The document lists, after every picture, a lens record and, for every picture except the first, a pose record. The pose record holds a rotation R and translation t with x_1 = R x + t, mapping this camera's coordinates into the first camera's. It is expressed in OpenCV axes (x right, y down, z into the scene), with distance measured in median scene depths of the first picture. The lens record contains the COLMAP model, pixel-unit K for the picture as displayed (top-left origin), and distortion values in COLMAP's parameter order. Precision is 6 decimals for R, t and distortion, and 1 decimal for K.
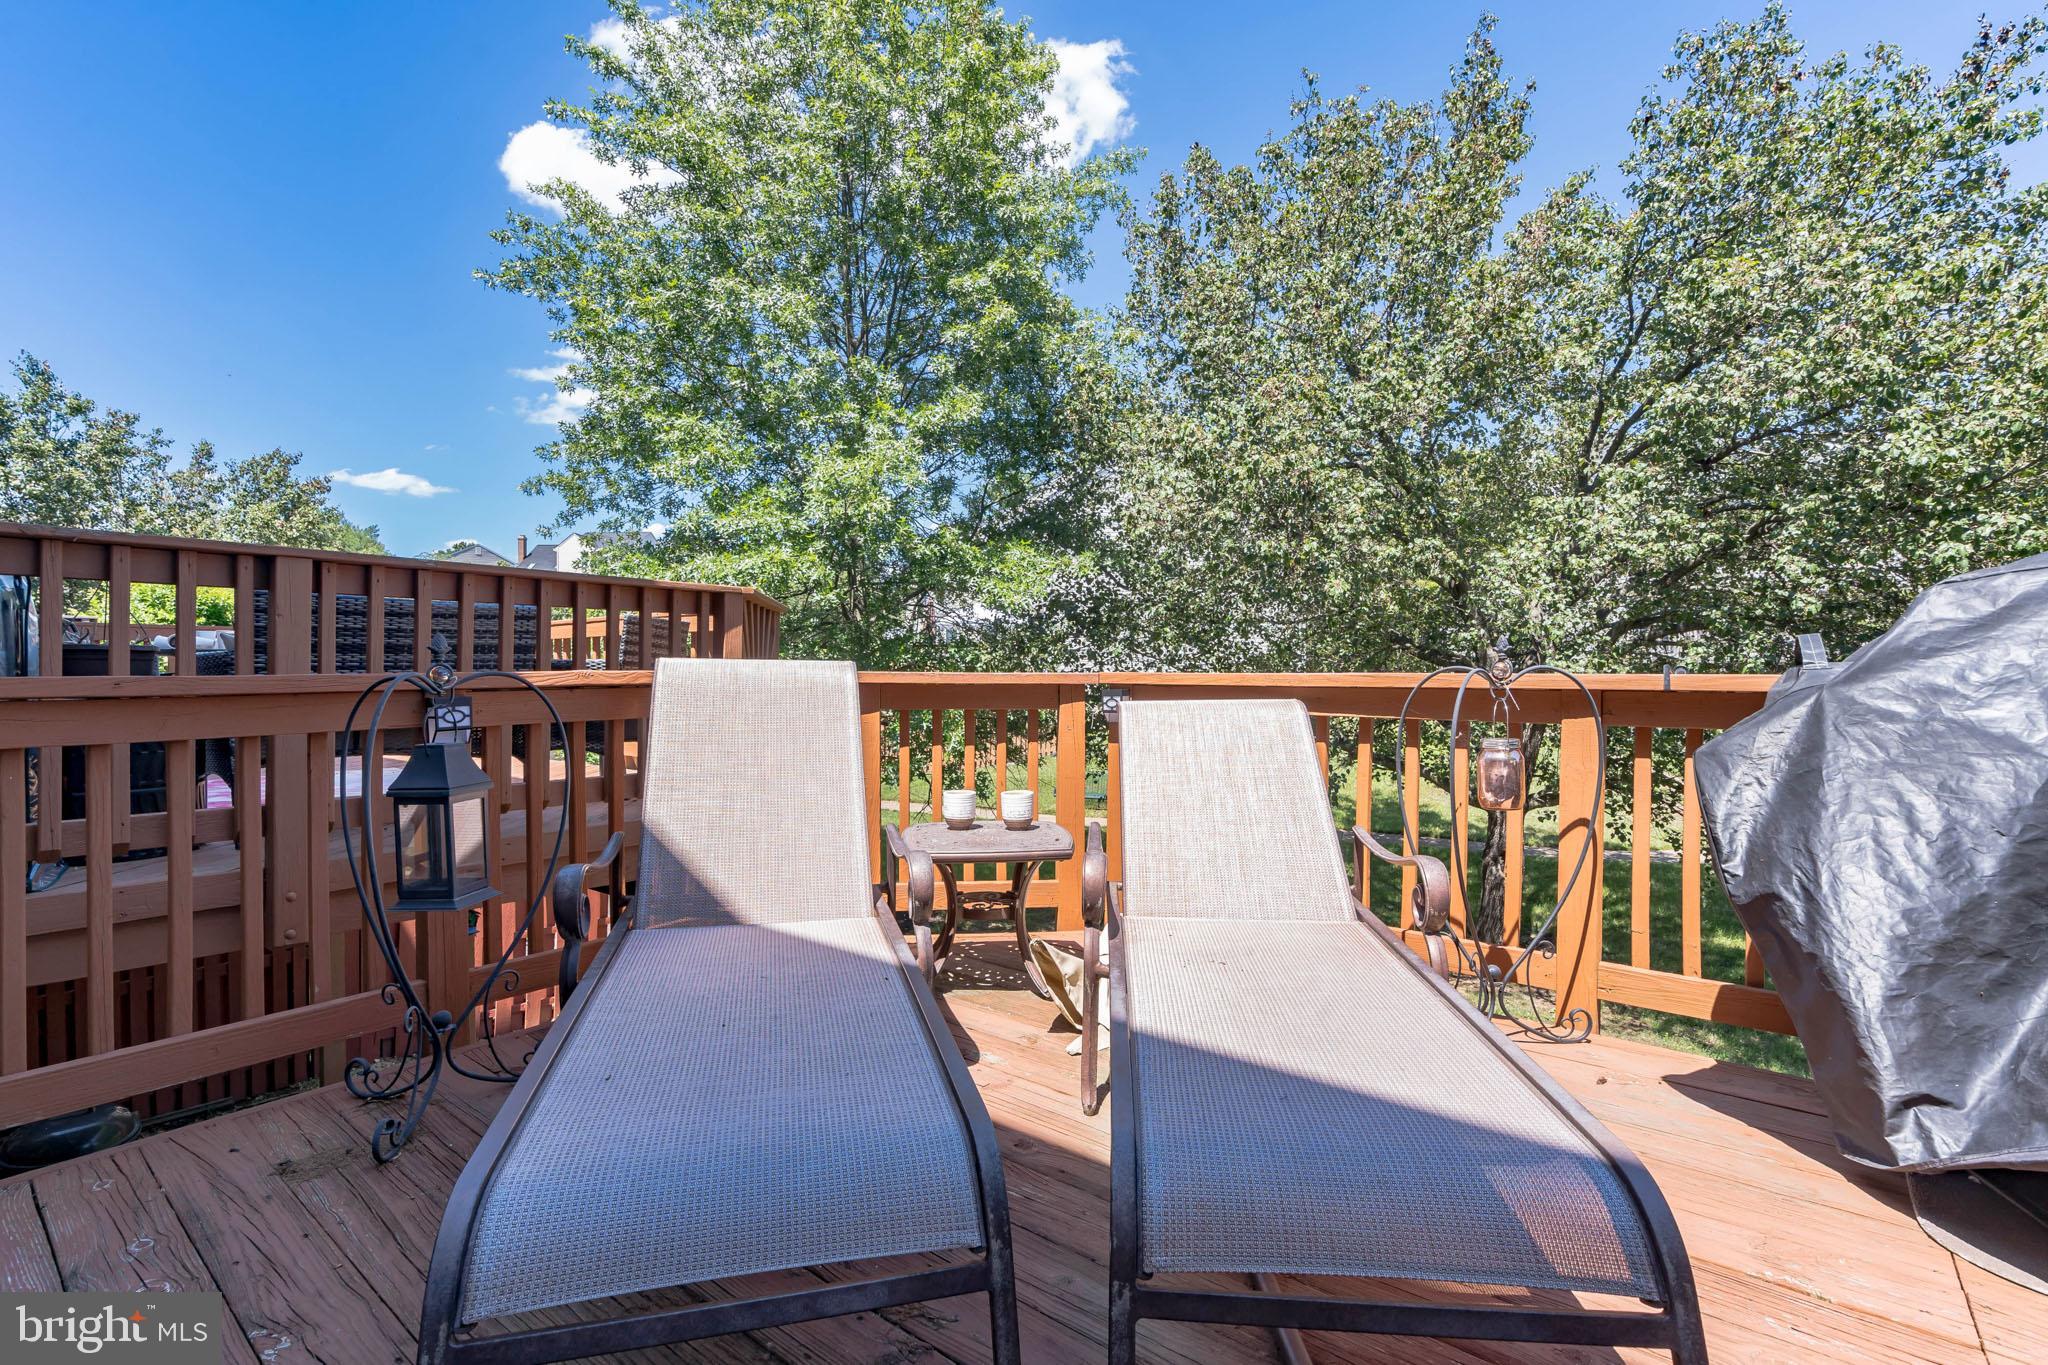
lens RADIAL K [[929.3, 0, 997.5], [0, 929.3, 689.1], [0, 0, 1]] dist [-0.013089, -0.000864]
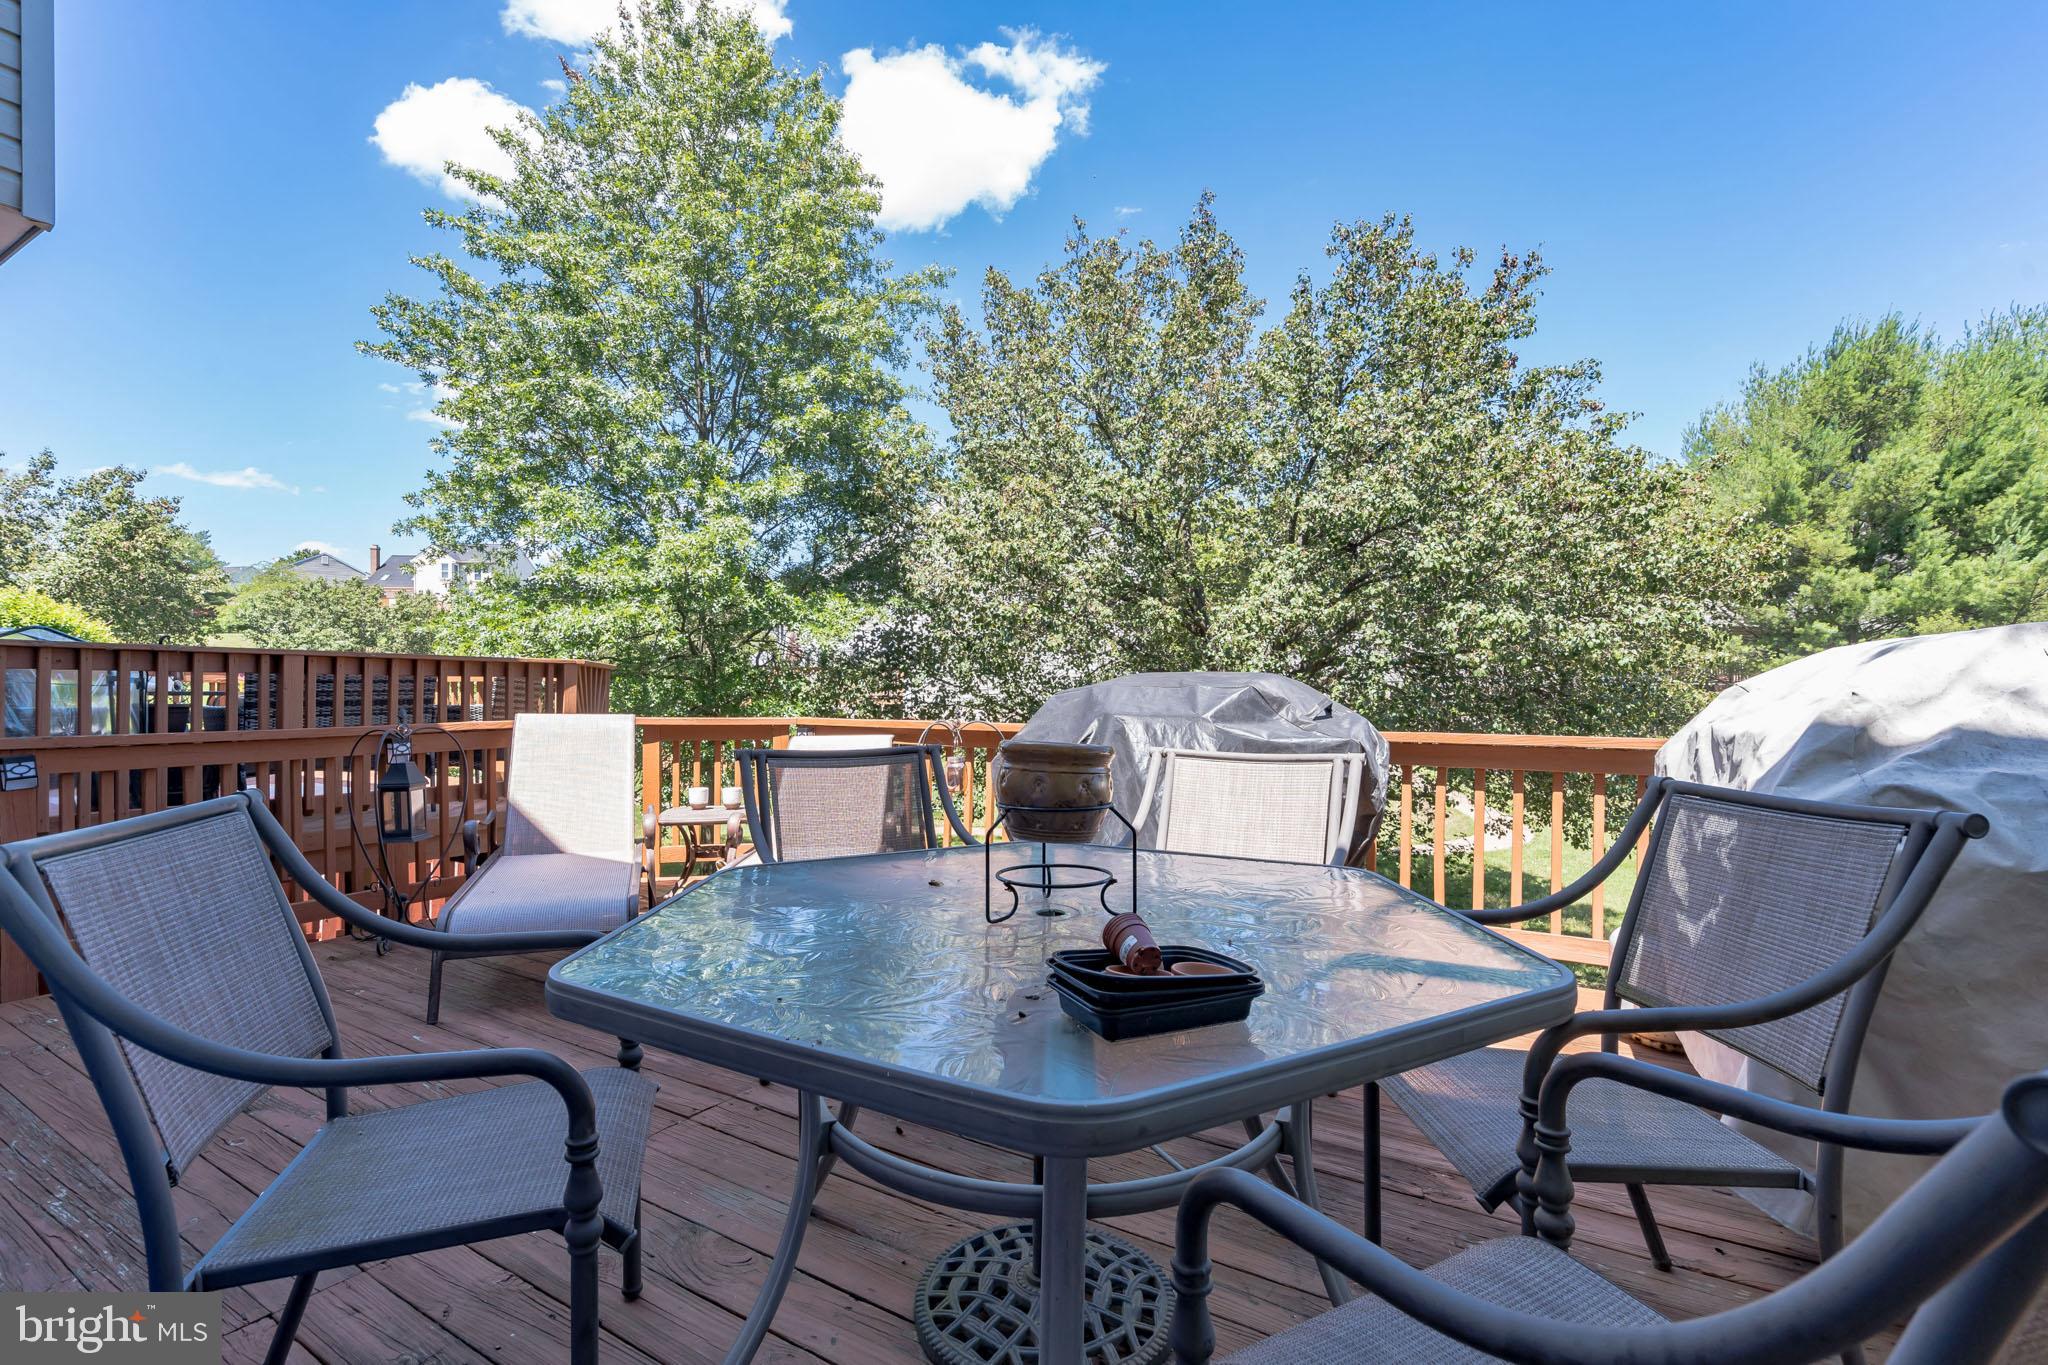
lens RADIAL K [[918.3, 0, 1024.0], [0, 918.3, 682.5], [0, 0, 1]] dist [-0.029170, -0.000770]
pose [[0.988782, -0.000419, 0.149364, 0.094323], [0.004192, 0.999680, -0.024947, -0.012786], [-0.149306, 0.025294, 0.988468, -0.245090]]
